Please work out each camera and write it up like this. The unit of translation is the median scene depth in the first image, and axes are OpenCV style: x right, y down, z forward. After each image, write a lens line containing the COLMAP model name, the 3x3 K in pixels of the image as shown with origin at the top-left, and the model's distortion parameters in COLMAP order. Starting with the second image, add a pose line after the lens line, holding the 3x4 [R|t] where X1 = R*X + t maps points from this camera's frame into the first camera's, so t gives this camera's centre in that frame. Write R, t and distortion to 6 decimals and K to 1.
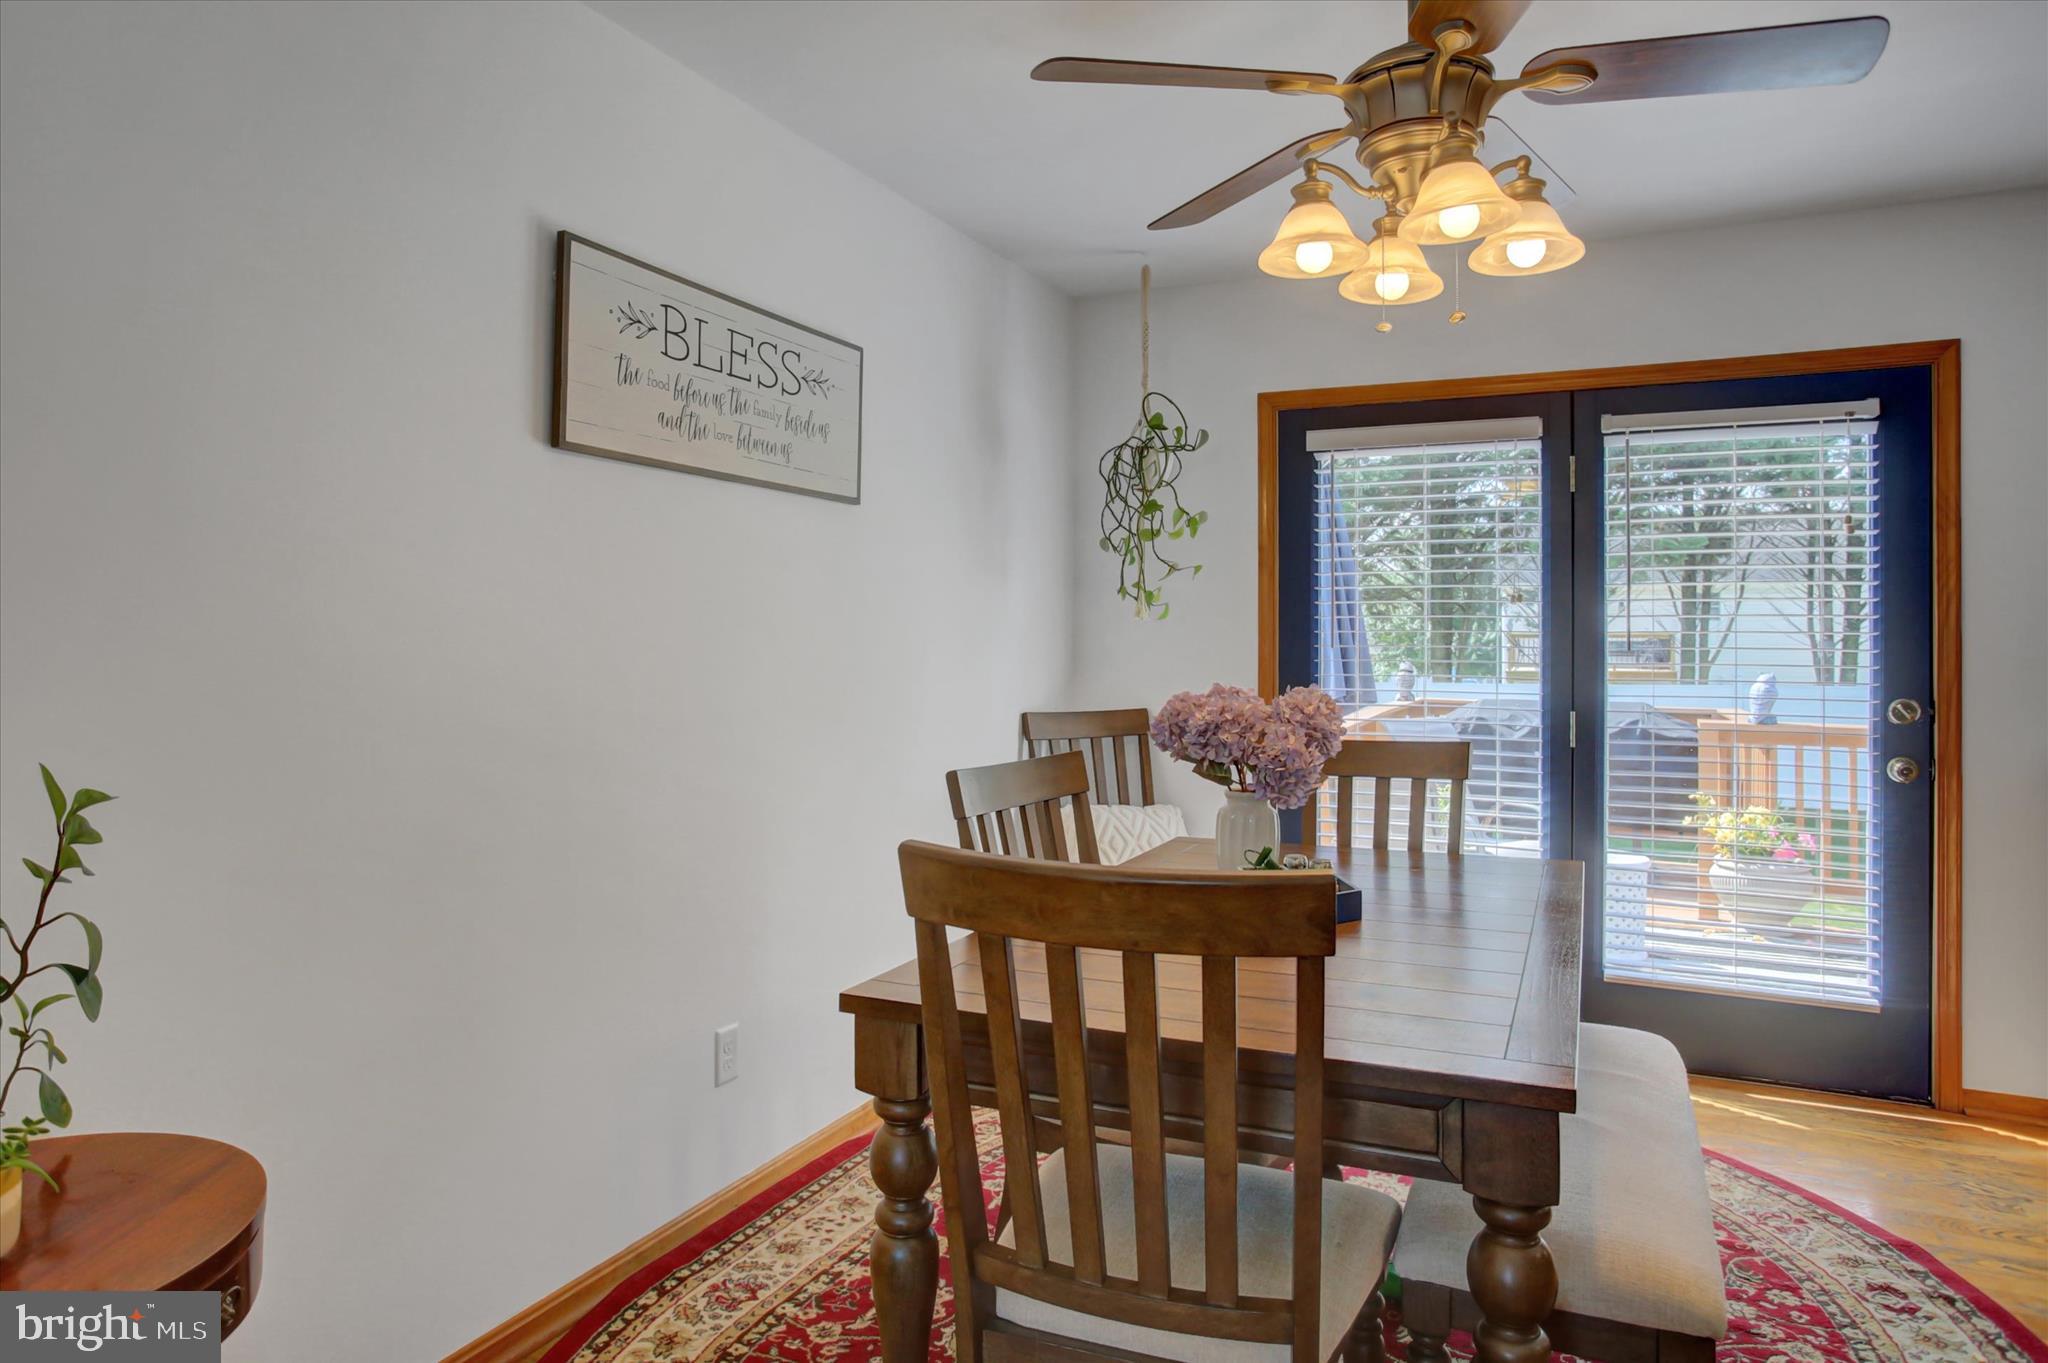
lens RADIAL K [[1292.3, 0, 1025.2], [0, 1292.3, 642.1], [0, 0, 1]] dist [-0.003966, -0.001005]
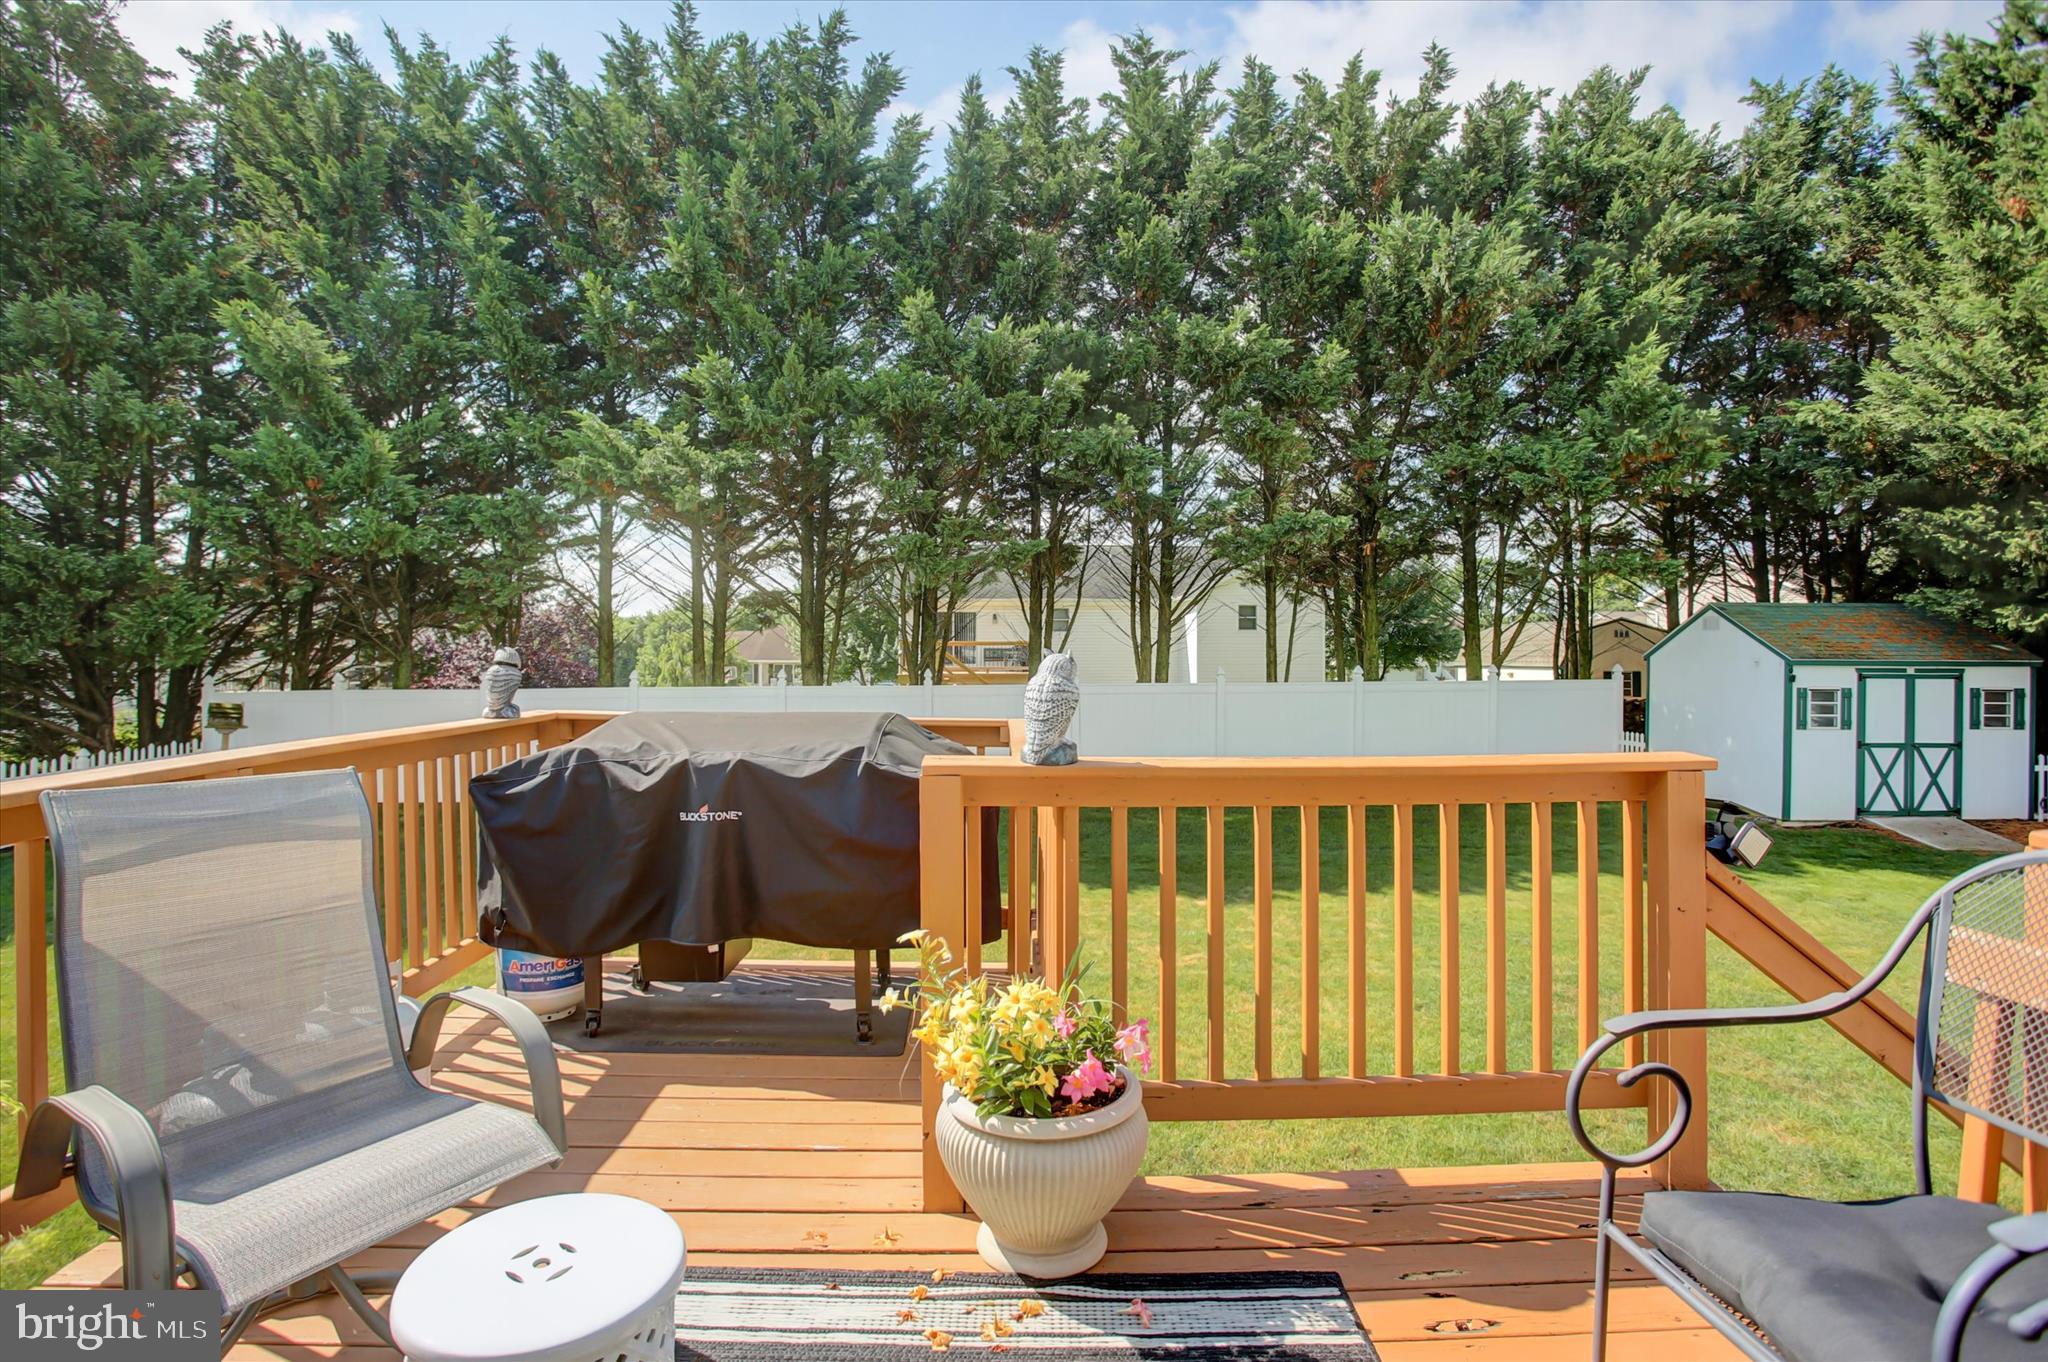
lens RADIAL K [[1036.6, 0, 1024.8], [0, 1036.6, 656.4], [0, 0, 1]] dist [-0.075874, 0.036330]
pose [[0.903057, -0.000583, 0.429519, 0.350144], [0.000382, 1.000000, 0.000553, 0.021598], [-0.429520, -0.000335, 0.903057, 0.579566]]
